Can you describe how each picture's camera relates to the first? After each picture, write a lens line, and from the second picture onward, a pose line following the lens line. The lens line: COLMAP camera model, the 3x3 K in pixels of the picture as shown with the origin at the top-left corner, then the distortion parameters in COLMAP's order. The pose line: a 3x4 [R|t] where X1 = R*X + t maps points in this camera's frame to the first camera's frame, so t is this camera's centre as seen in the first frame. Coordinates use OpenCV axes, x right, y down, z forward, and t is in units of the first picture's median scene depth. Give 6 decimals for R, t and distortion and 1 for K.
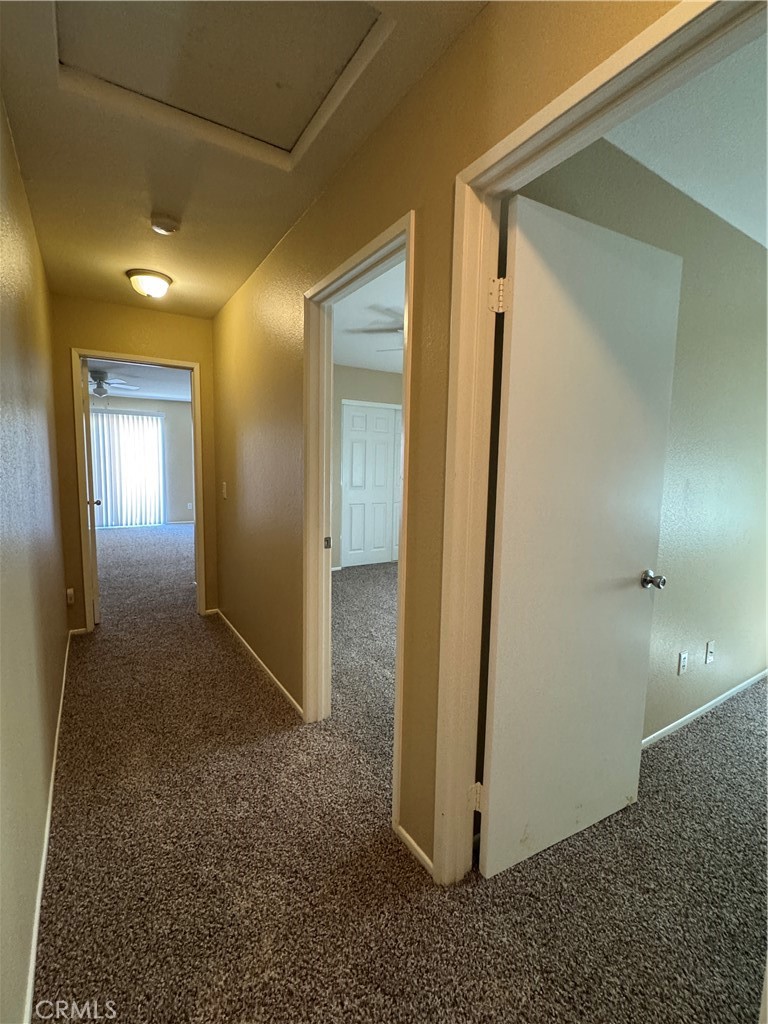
lens RADIAL K [[460.4, 0, 385.9], [0, 460.4, 509.1], [0, 0, 1]] dist [-0.001766, -0.000284]
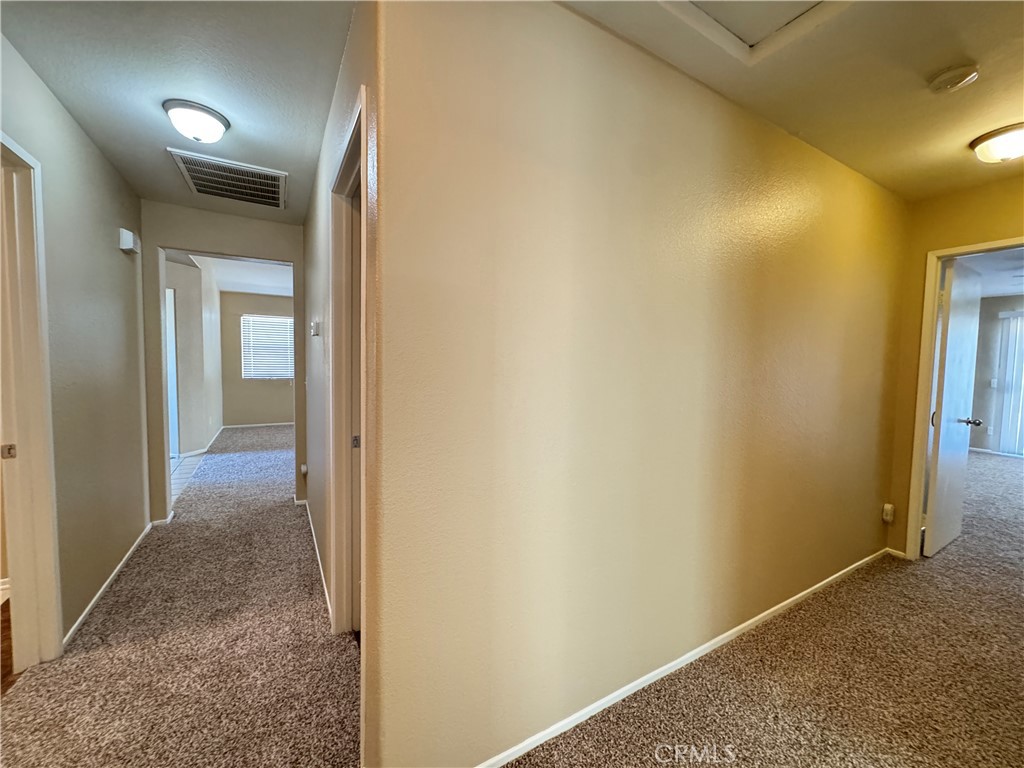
lens RADIAL K [[408.4, 0, 514.1], [0, 408.4, 389.1], [0, 0, 1]] dist [-0.001772, 0.000085]
pose [[-0.045020, 0.043597, -0.998034, 0.216785], [-0.114940, 0.992186, 0.048527, -0.020266], [0.992352, 0.116899, -0.039658, 0.262033]]
